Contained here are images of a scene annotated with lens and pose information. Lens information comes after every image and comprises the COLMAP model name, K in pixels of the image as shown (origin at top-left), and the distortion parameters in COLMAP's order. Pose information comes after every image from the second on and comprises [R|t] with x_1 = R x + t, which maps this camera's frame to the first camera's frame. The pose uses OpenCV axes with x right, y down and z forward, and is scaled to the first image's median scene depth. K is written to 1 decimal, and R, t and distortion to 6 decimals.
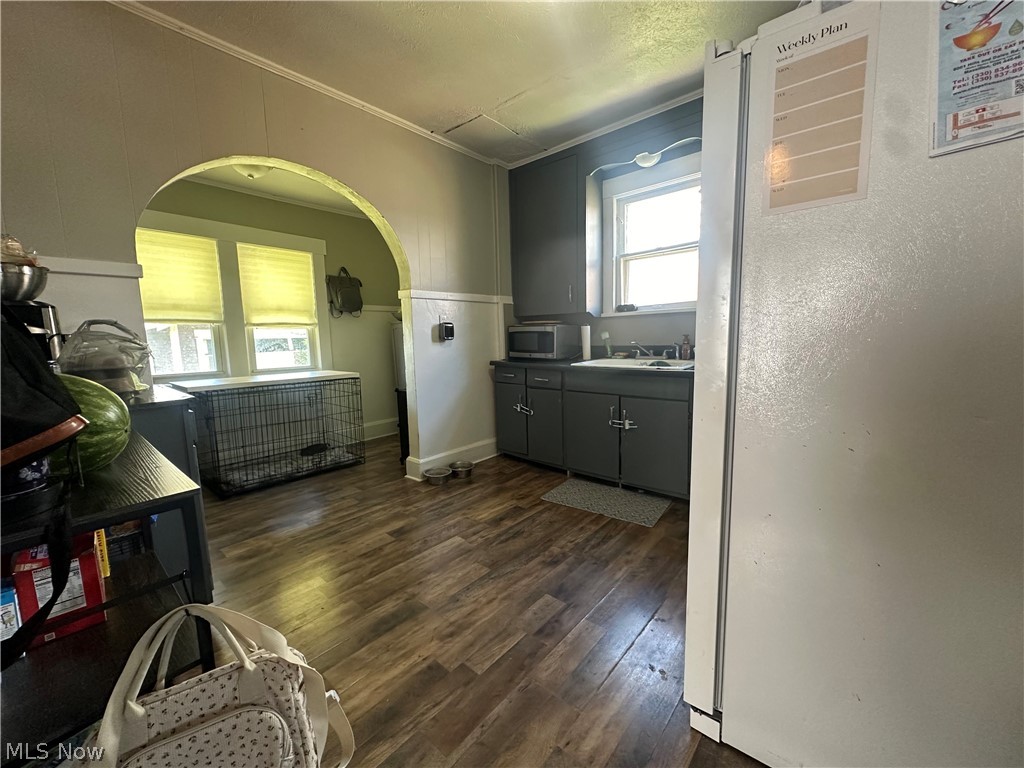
lens RADIAL K [[403.6, 0, 513.1], [0, 403.6, 385.3], [0, 0, 1]] dist [-0.007985, 0.000727]
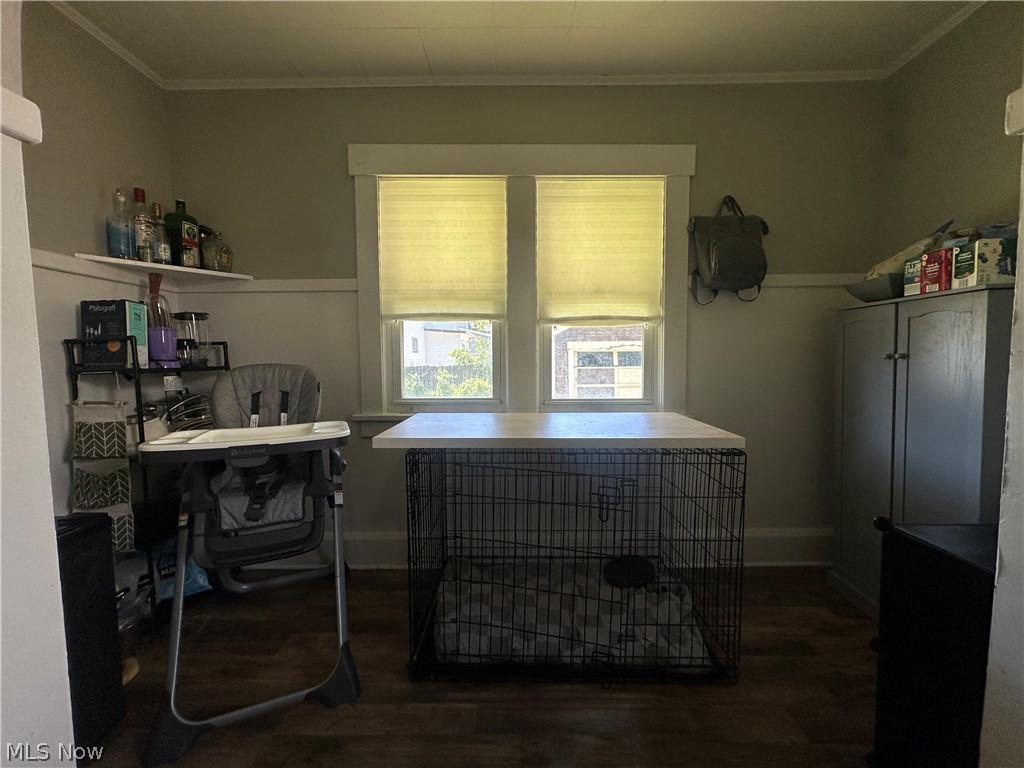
lens RADIAL K [[403.6, 0, 513.7], [0, 403.6, 380.6], [0, 0, 1]] dist [-0.007985, 0.000727]
pose [[0.644914, 0.066585, -0.761349, -0.226767], [-0.102780, 0.994704, -0.000069, -0.057787], [0.757312, 0.078296, 0.648342, 0.558765]]
